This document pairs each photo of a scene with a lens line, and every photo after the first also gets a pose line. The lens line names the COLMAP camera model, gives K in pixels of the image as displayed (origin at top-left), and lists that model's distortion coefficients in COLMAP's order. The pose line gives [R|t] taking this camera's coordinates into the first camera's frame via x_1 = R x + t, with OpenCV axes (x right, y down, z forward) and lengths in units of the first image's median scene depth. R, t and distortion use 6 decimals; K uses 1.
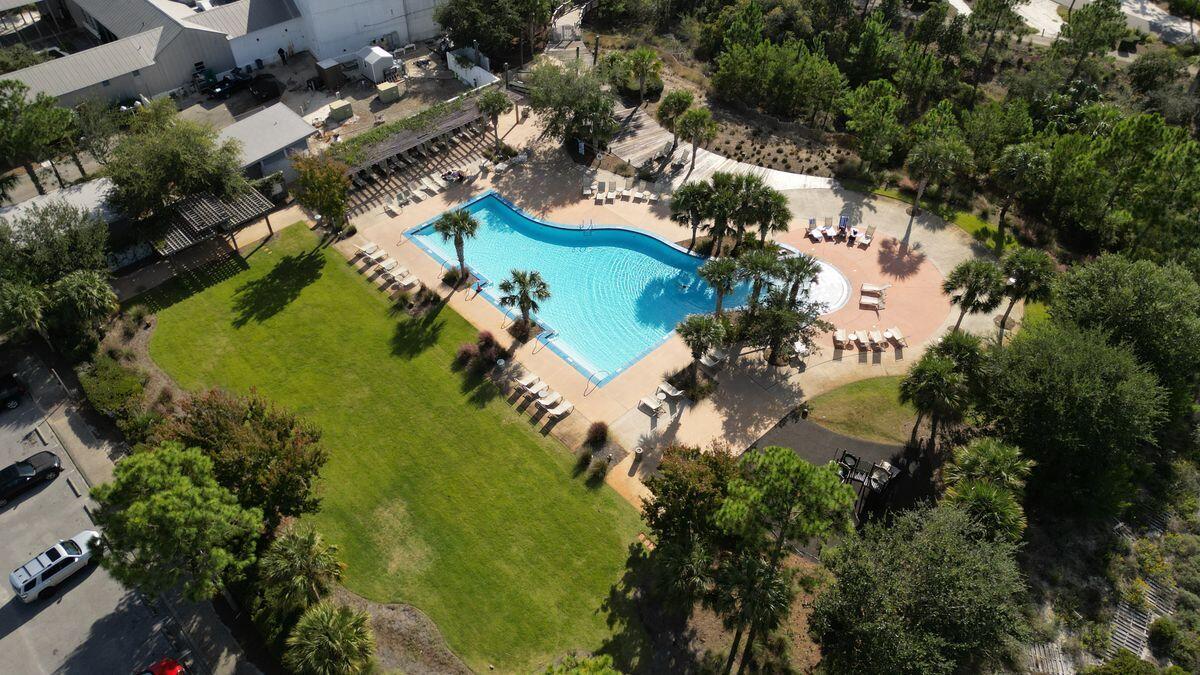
lens RADIAL K [[842.7, 0, 600.0], [0, 842.7, 337.5], [0, 0, 1]] dist [0.021568, -0.003396]
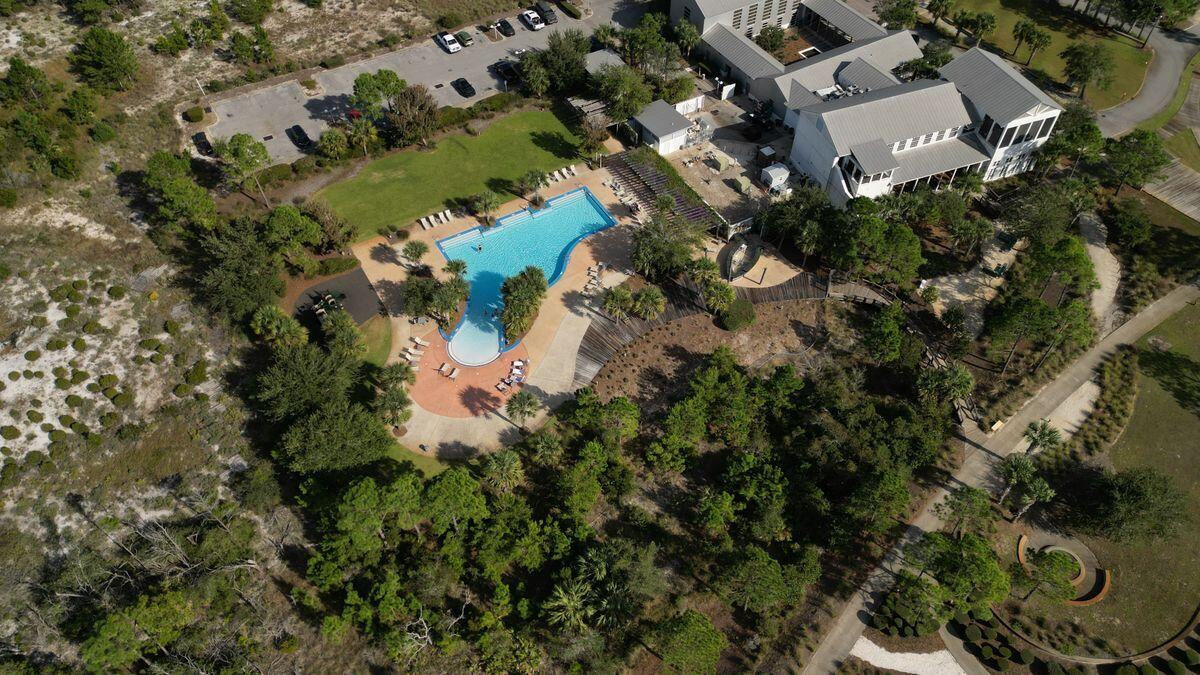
lens RADIAL K [[842.7, 0, 600.0], [0, 842.7, 337.5], [0, 0, 1]] dist [0.021568, -0.003396]
pose [[-0.211049, 0.745477, -0.632236, 1.202504], [-0.705249, 0.331726, 0.626564, -1.242065], [0.676818, 0.578120, 0.455736, 0.440852]]
